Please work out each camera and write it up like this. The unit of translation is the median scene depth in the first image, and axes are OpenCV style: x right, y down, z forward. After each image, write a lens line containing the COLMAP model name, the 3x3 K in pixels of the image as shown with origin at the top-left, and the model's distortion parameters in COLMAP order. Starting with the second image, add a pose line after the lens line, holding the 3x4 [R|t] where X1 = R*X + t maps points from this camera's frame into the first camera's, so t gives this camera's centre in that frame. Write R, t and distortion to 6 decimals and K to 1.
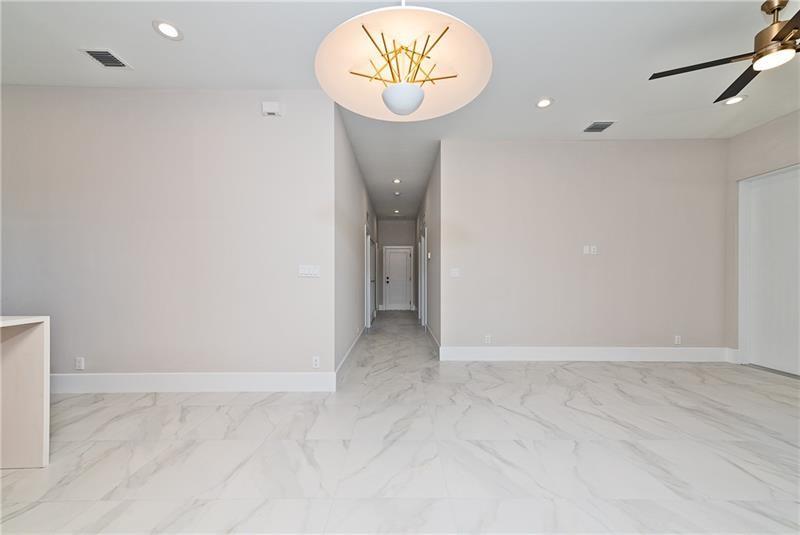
lens RADIAL K [[315.8, 0, 402.0], [0, 315.8, 272.0], [0, 0, 1]] dist [0.001399, 0.000150]
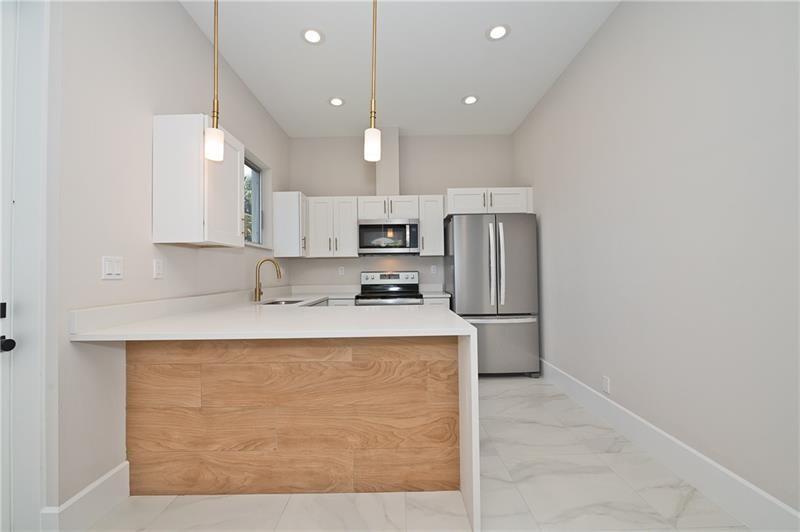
lens RADIAL K [[332.9, 0, 400.8], [0, 332.9, 267.1], [0, 0, 1]] dist [-0.003108, -0.000260]
pose [[-0.000563, -0.012537, -0.999921, -0.228731], [0.034180, 0.999337, -0.012548, 0.000938], [0.999416, -0.034184, -0.000134, 0.542159]]
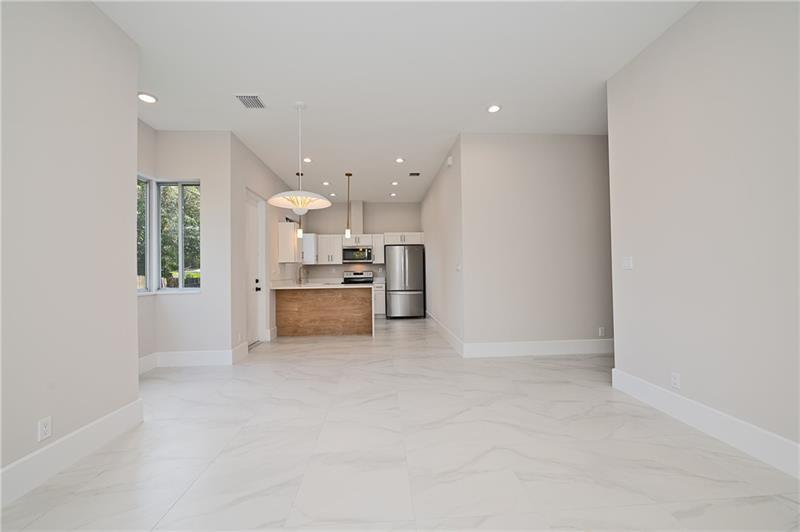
lens RADIAL K [[332.9, 0, 401.2], [0, 332.9, 265.9], [0, 0, 1]] dist [-0.003108, -0.000260]
pose [[0.052883, -0.012886, -0.998518, 1.218815], [0.035272, 0.999317, -0.011028, -0.001113], [0.997978, -0.034637, 0.053301, 0.709734]]
